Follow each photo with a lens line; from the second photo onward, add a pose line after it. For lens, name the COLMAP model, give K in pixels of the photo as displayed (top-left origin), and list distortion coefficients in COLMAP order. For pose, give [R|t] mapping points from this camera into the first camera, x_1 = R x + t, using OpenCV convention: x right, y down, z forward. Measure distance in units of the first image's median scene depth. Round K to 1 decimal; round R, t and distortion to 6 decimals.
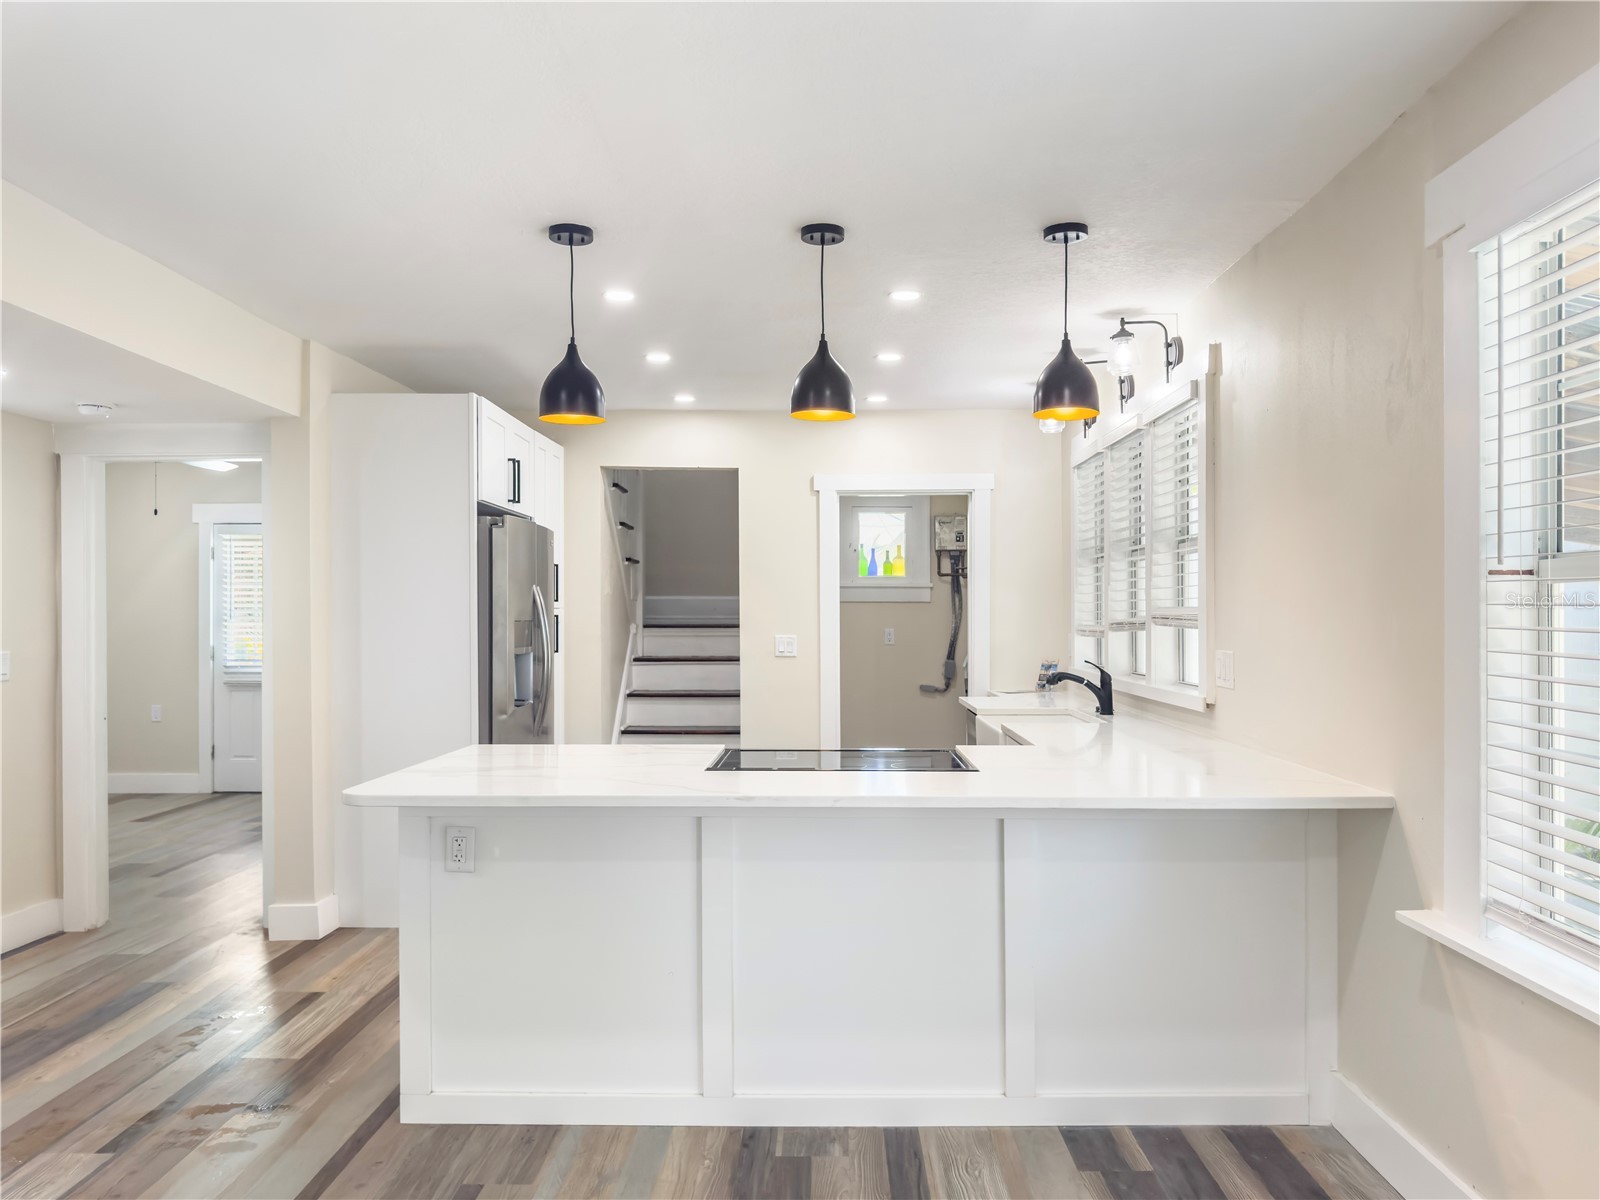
lens RADIAL K [[1150.8, 0, 798.7], [0, 1150.8, 570.6], [0, 0, 1]] dist [0.000817, -0.000199]
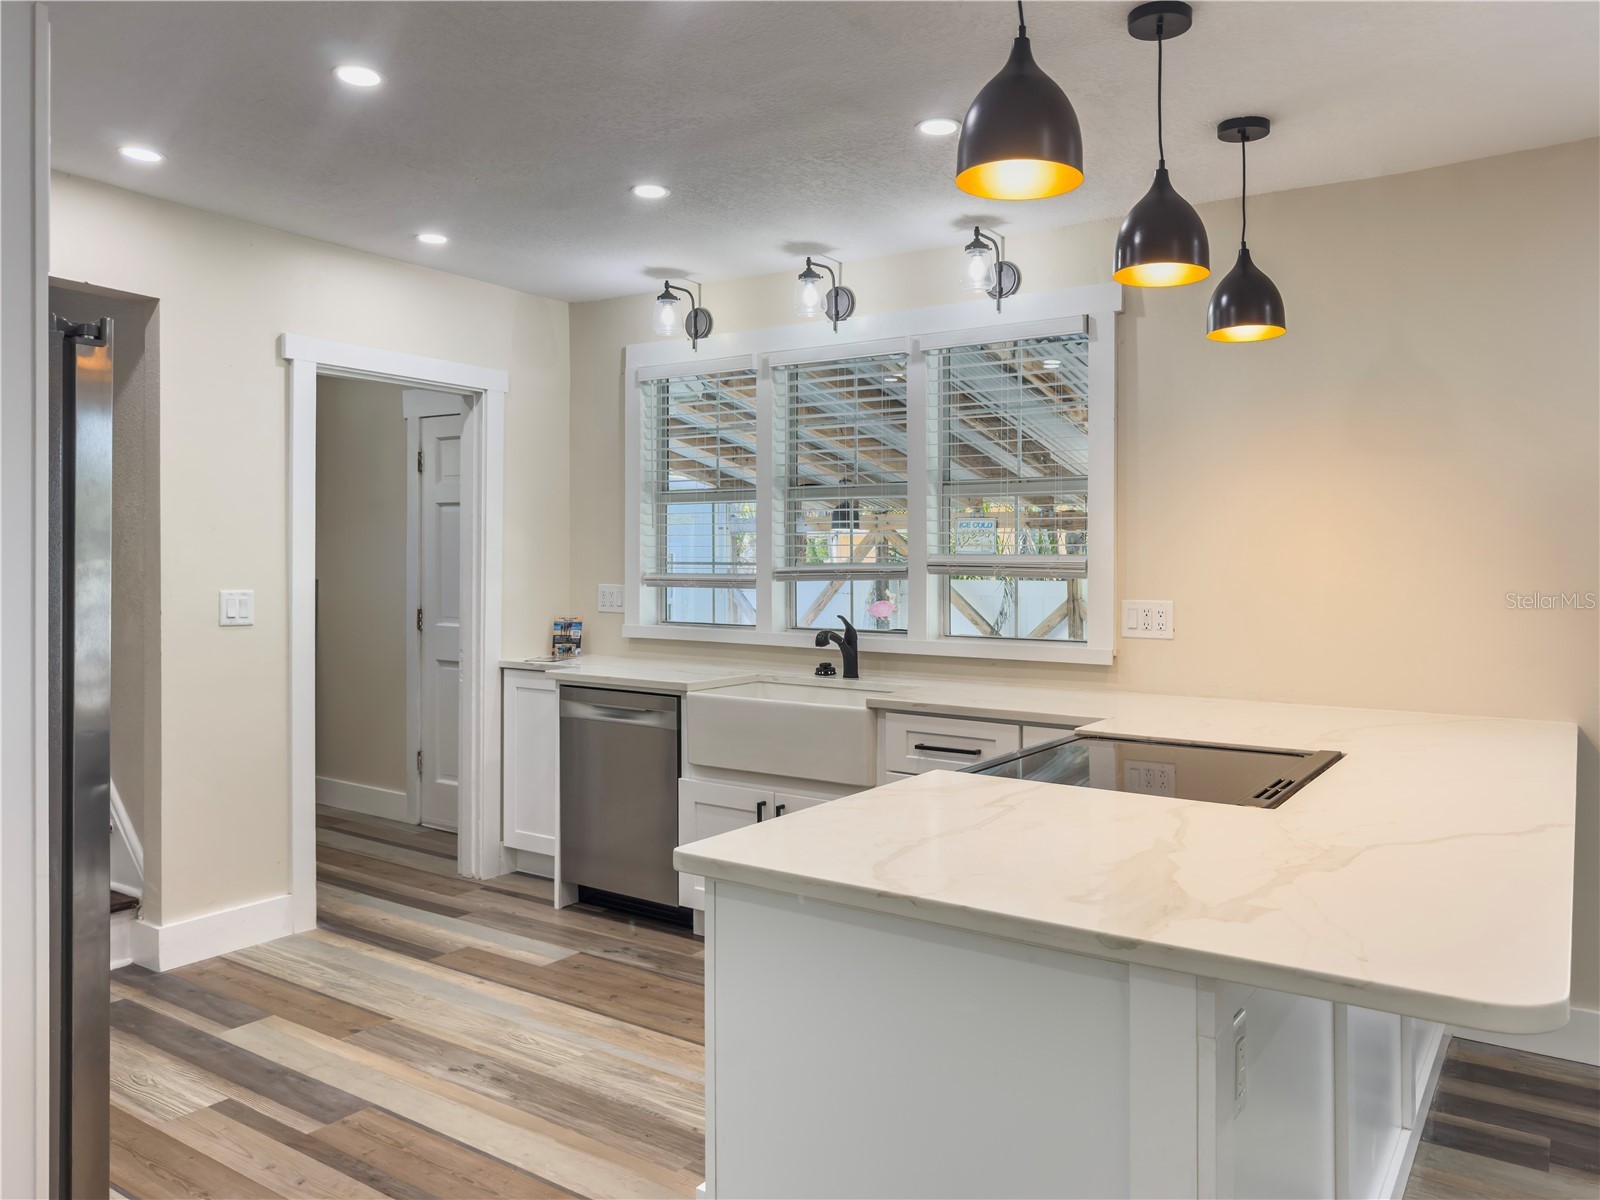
lens RADIAL K [[1150.8, 0, 798.7], [0, 1150.8, 570.6], [0, 0, 1]] dist [0.000817, -0.000199]
pose [[0.548969, 0.002097, 0.835840, -0.654278], [-0.044741, 0.998637, 0.026879, 0.030125], [-0.834645, -0.052152, 0.548314, 0.772242]]
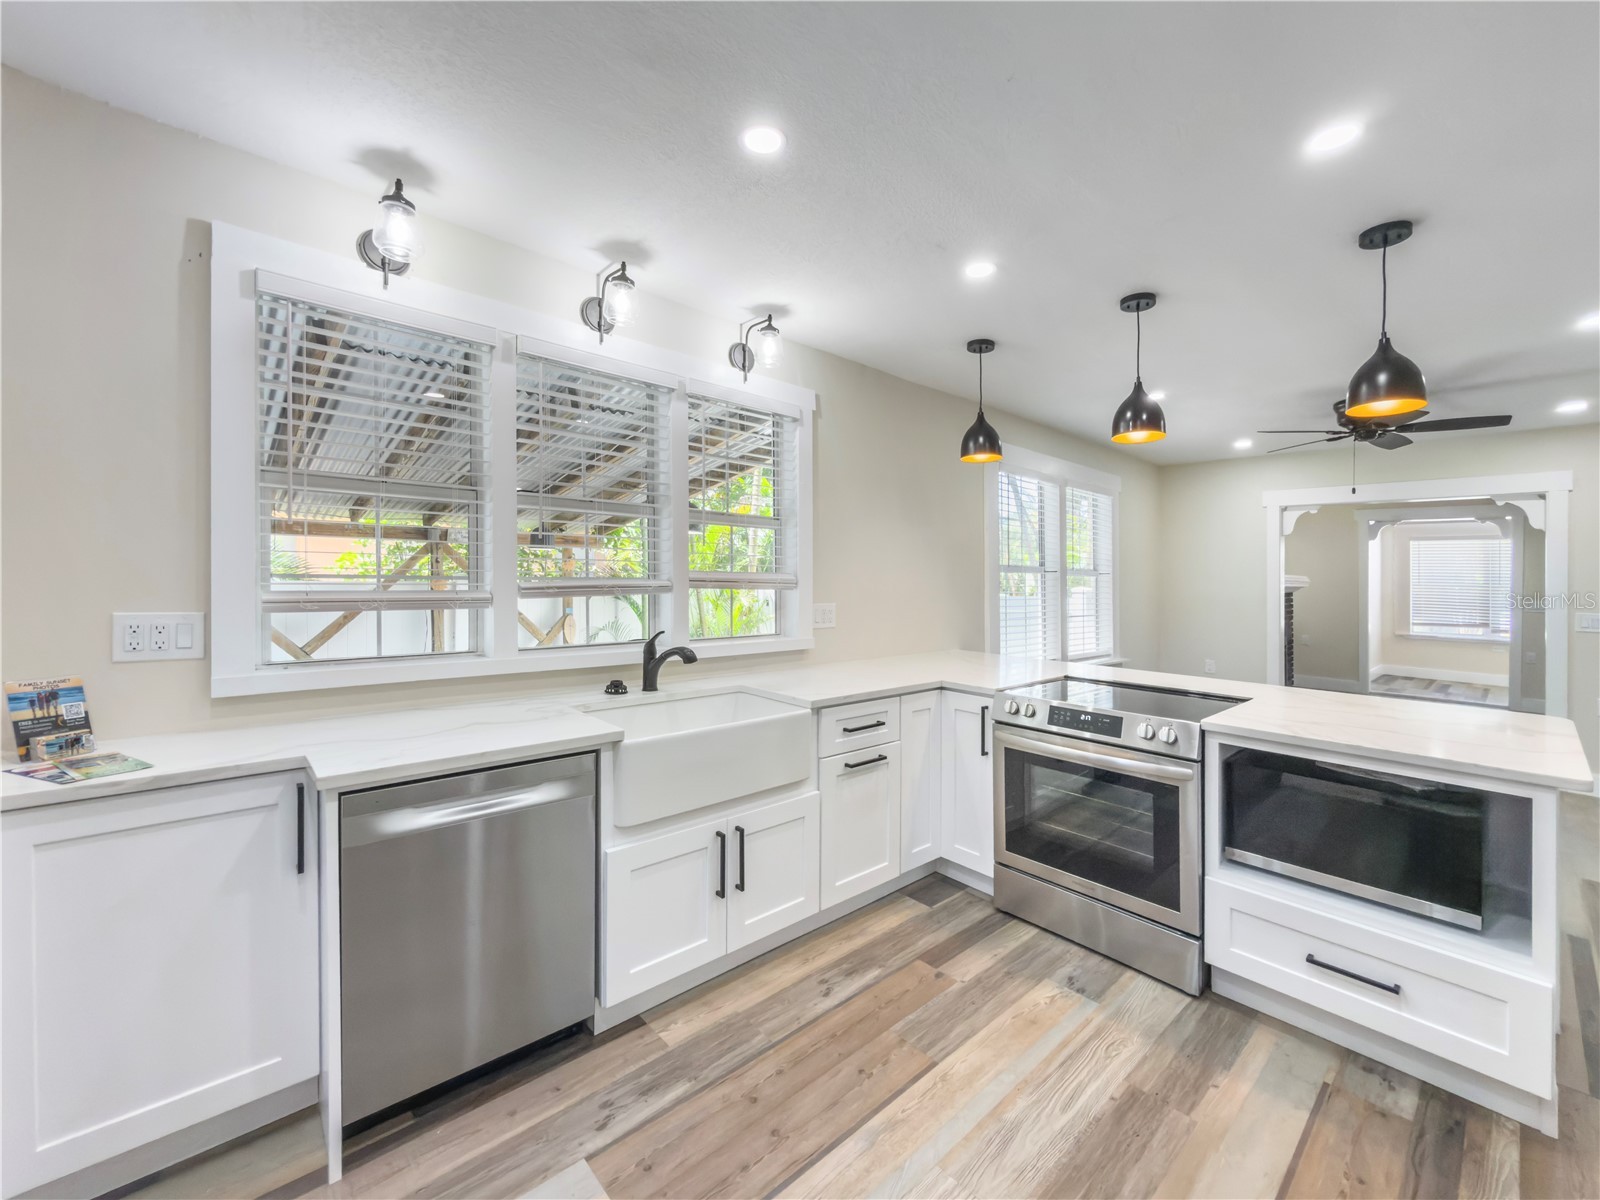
lens RADIAL K [[655.2, 0, 802.5], [0, 655.2, 576.8], [0, 0, 1]] dist [-0.000848, -0.000104]
pose [[-0.683064, -0.009365, 0.730298, -0.251811], [-0.046755, 0.998427, -0.030928, 0.062855], [-0.728860, -0.055271, -0.682428, 1.736976]]
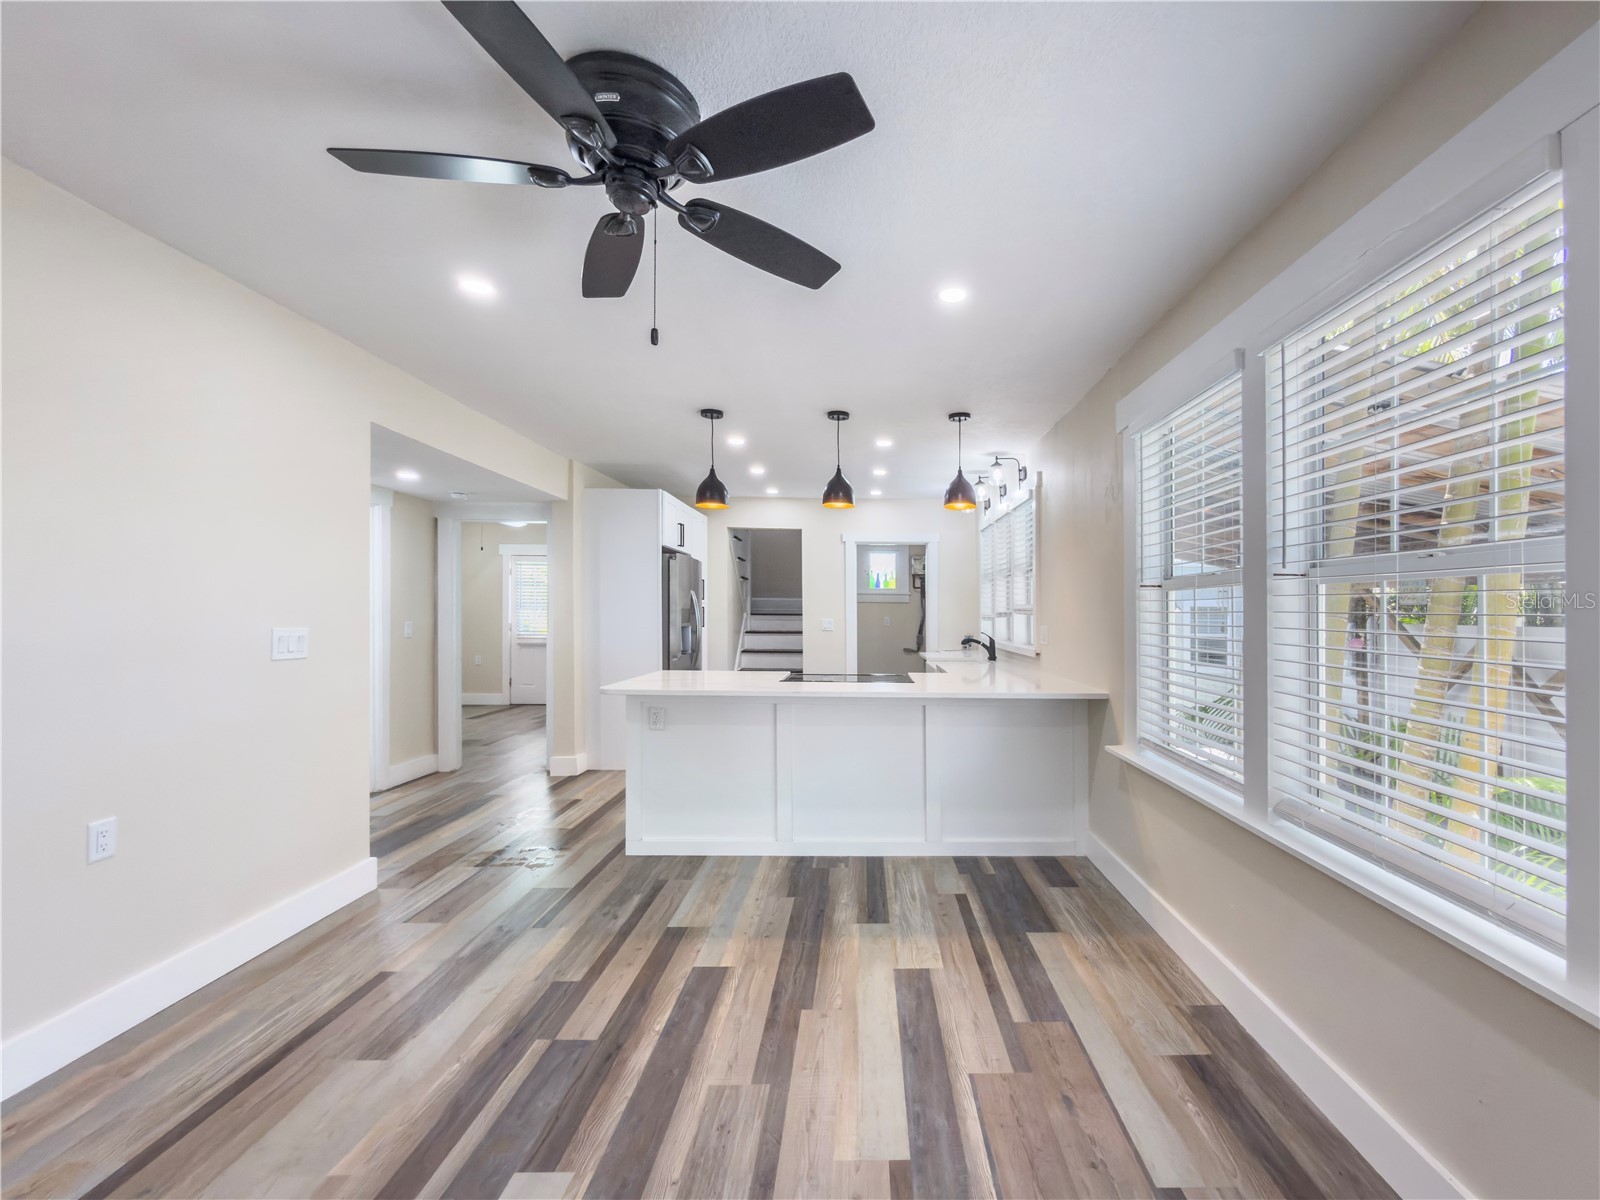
lens RADIAL K [[656.8, 0, 877.3], [0, 656.8, 607.4], [0, 0, 1]] dist [0.001121, 0.000074]
pose [[0.998535, 0.007541, 0.053581, 0.021769], [-0.009280, 0.999436, 0.032285, 0.003784], [-0.053307, -0.032735, 0.998041, -0.117795]]
